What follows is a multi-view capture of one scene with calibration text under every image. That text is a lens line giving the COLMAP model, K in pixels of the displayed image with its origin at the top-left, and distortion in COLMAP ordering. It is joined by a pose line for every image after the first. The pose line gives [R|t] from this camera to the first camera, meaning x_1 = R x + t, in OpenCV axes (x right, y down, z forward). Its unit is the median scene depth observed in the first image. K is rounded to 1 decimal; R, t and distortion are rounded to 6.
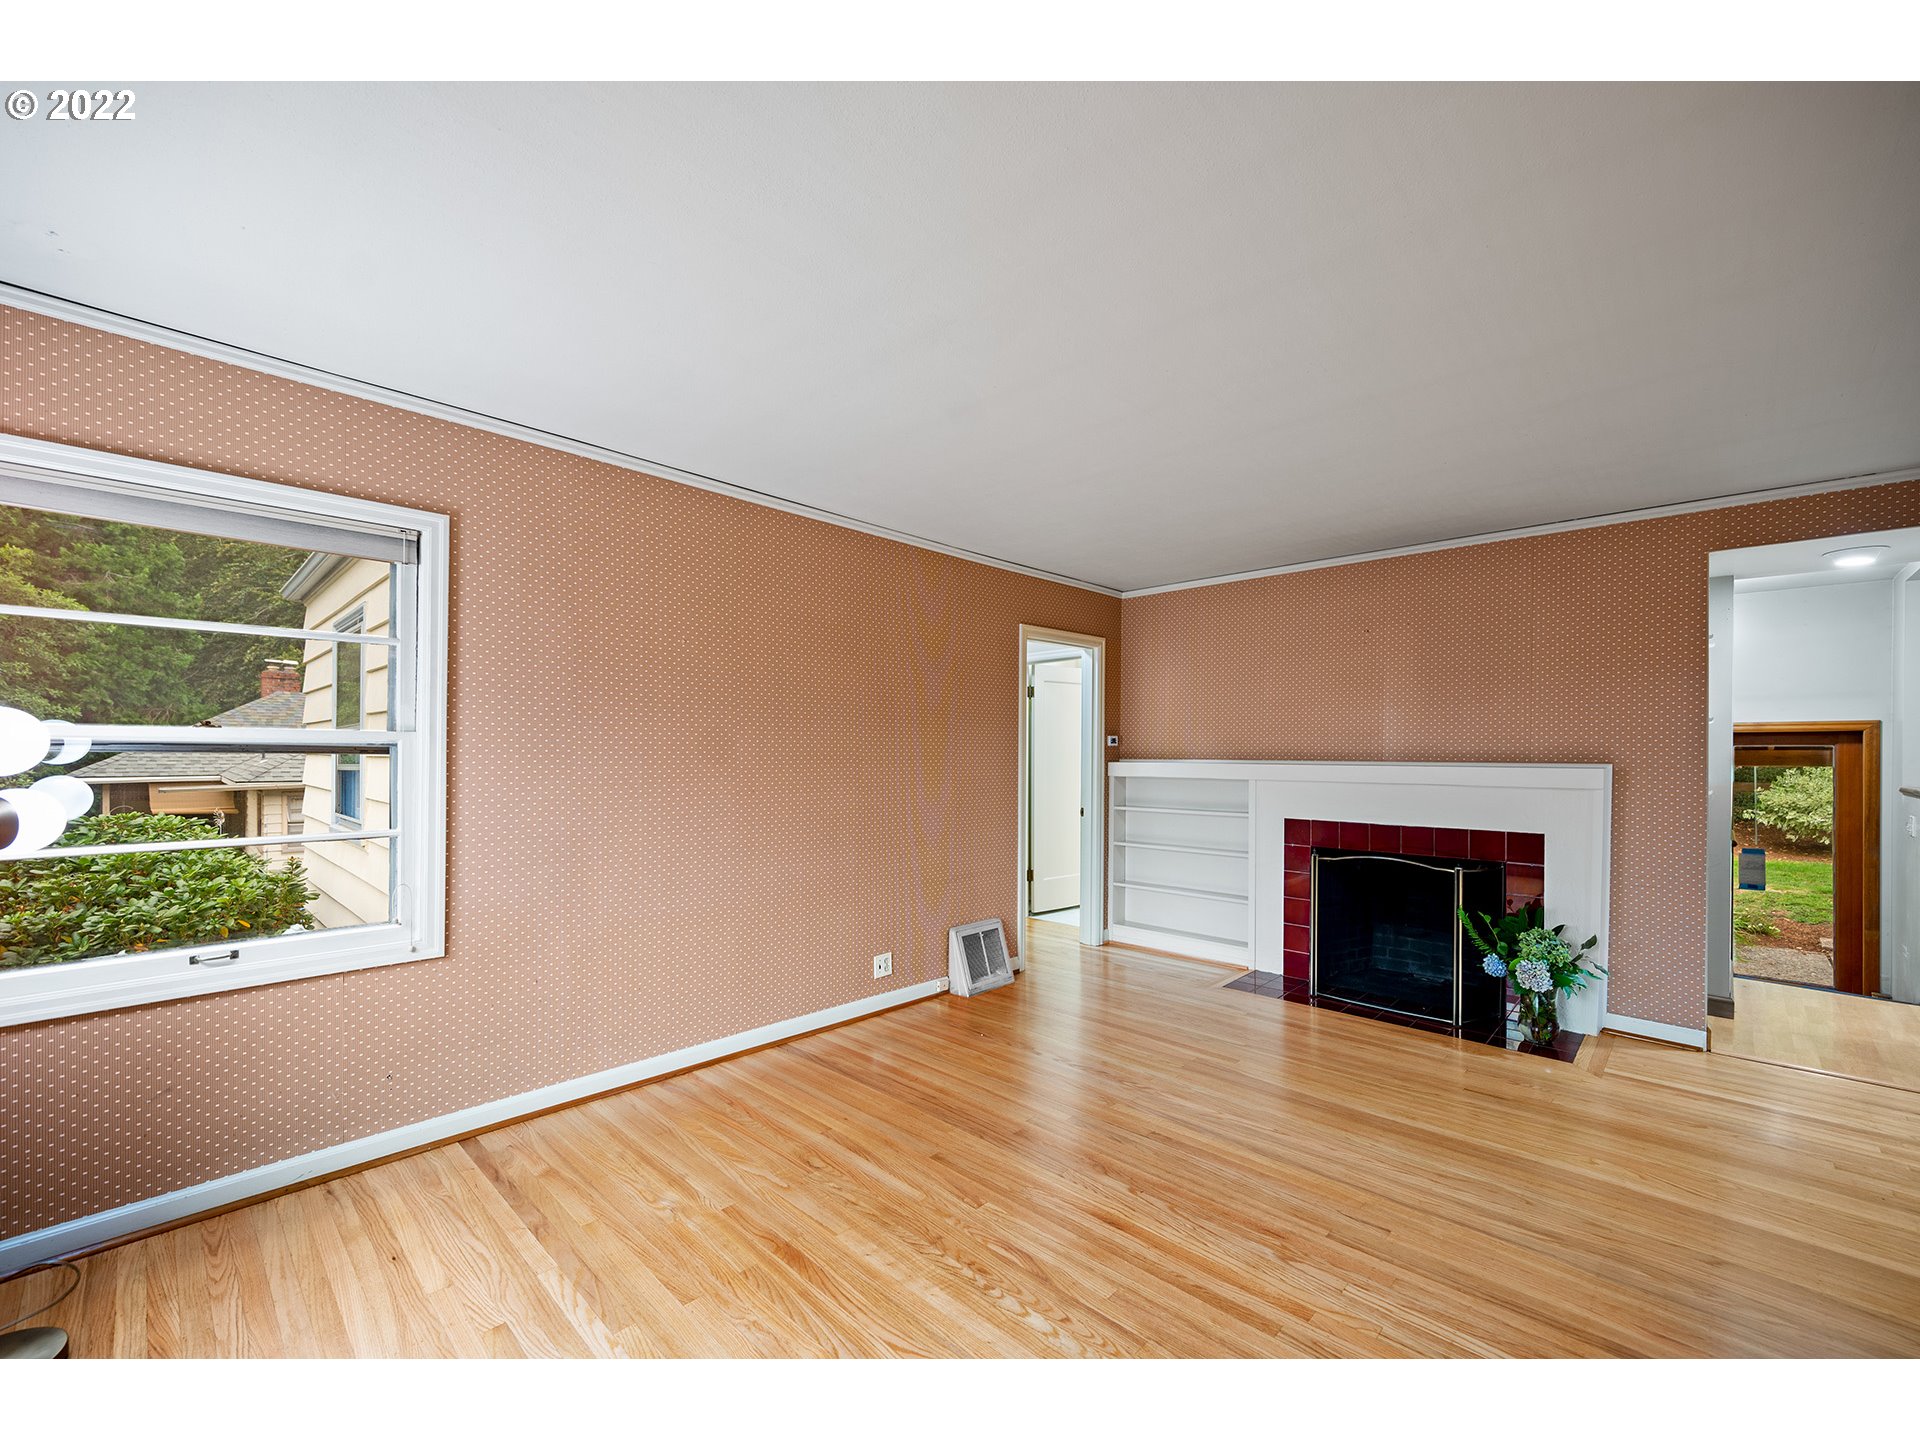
lens RADIAL K [[788.2, 0, 962.4], [0, 788.2, 753.2], [0, 0, 1]] dist [-0.002614, -0.000129]
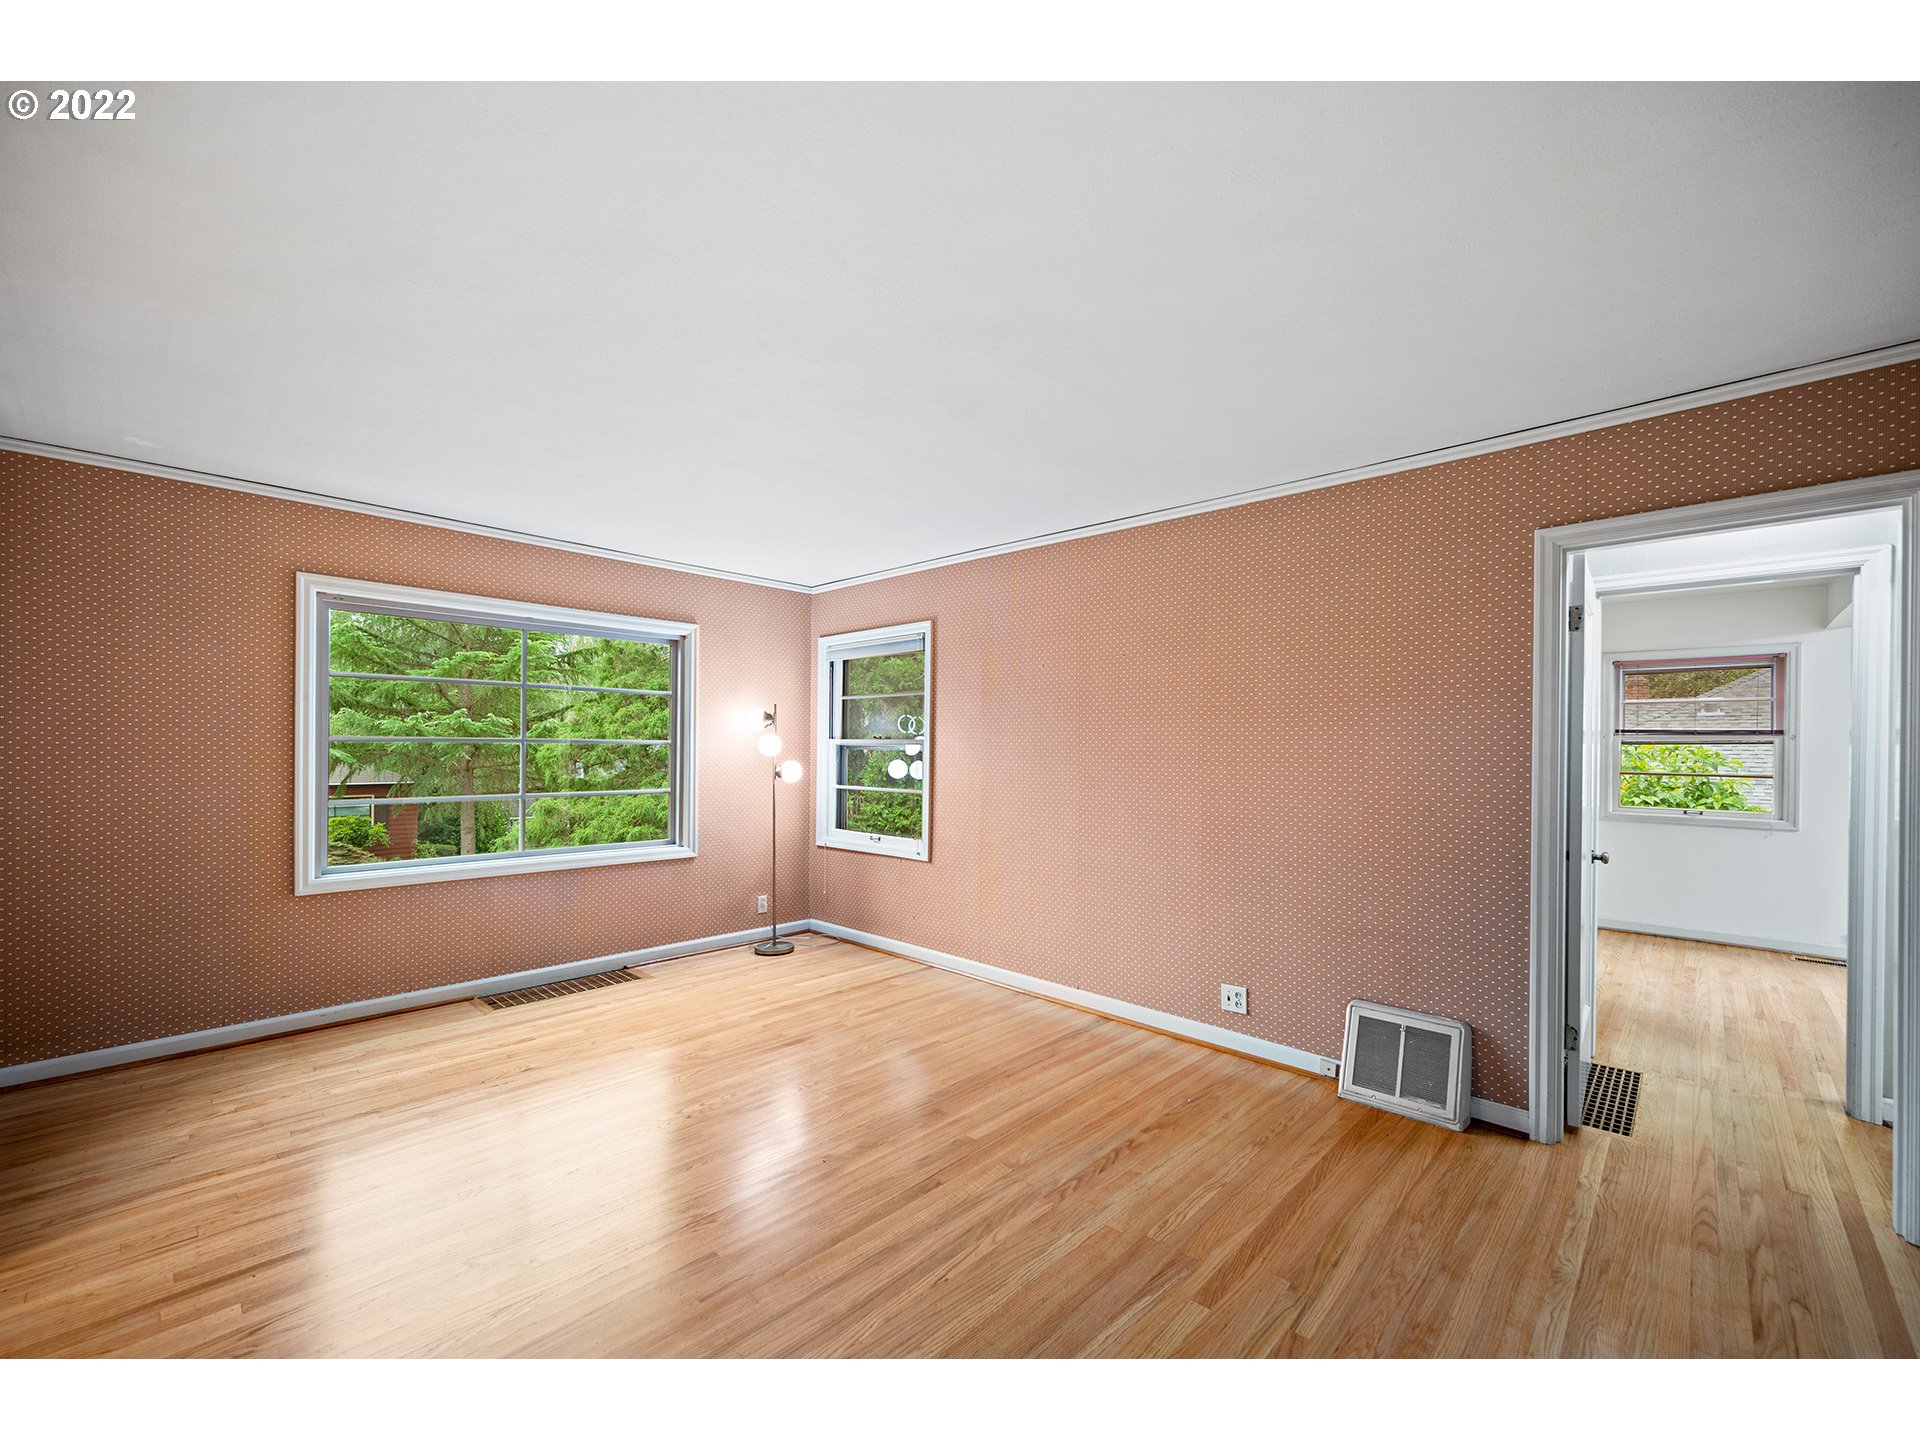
lens RADIAL K [[788.2, 0, 954.2], [0, 788.2, 737.8], [0, 0, 1]] dist [-0.002614, -0.000129]
pose [[0.002642, -0.016066, -0.999867, 0.839364], [-0.012570, 0.999791, -0.016098, -0.000299], [0.999918, 0.012611, 0.002440, 0.749691]]
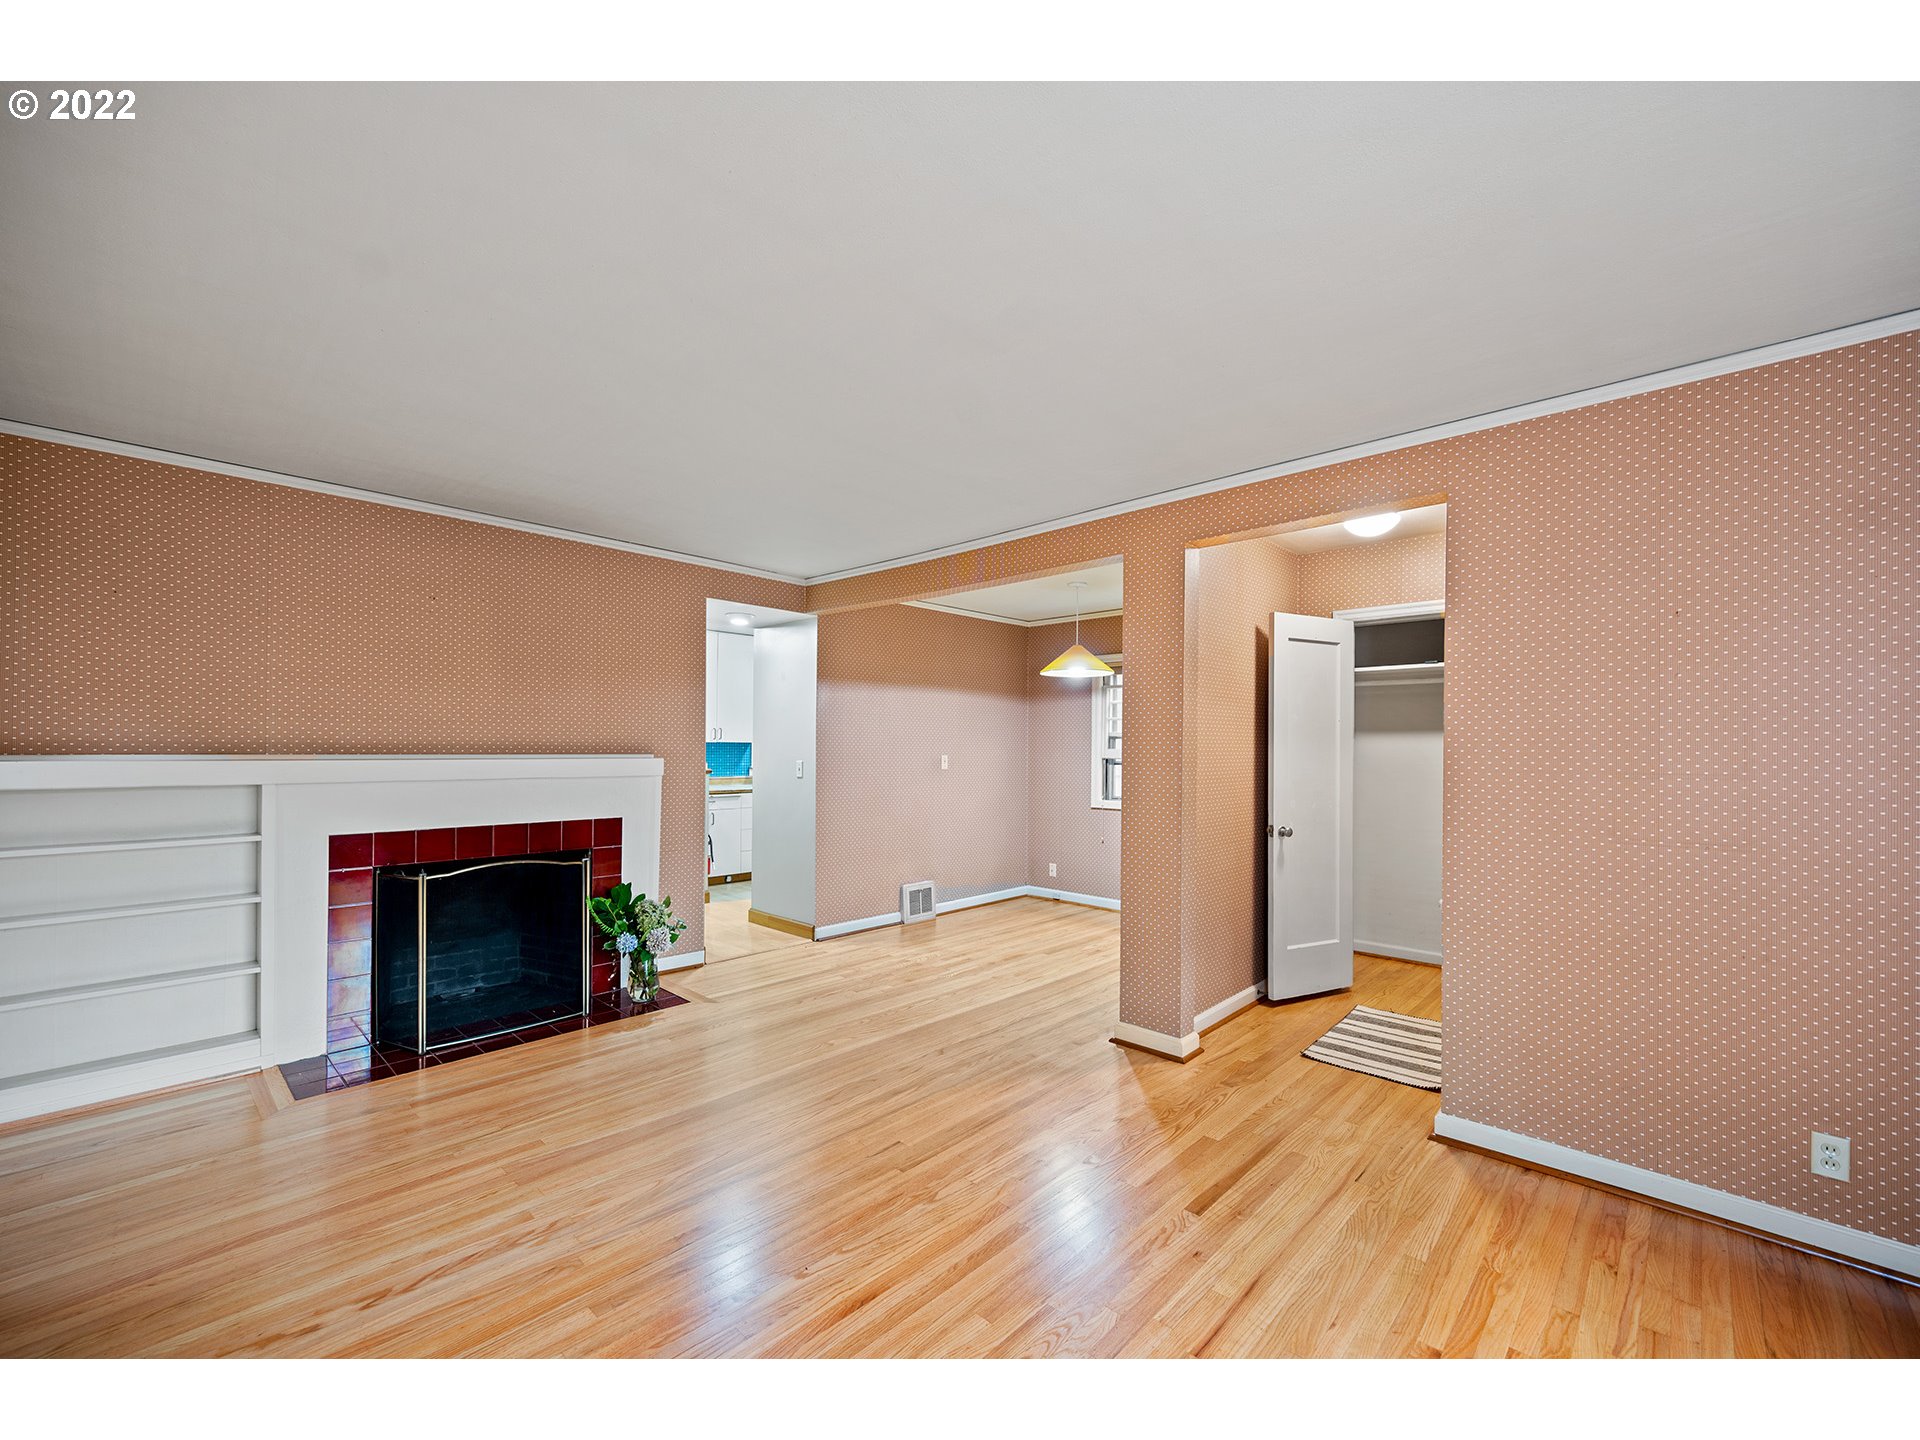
lens RADIAL K [[788.2, 0, 964.0], [0, 788.2, 728.0], [0, 0, 1]] dist [-0.002614, -0.000129]
pose [[-0.009869, 0.021944, 0.999710, -0.399759], [-0.001041, 0.999758, -0.021956, 0.000201], [-0.999951, -0.001257, -0.009844, 0.538963]]
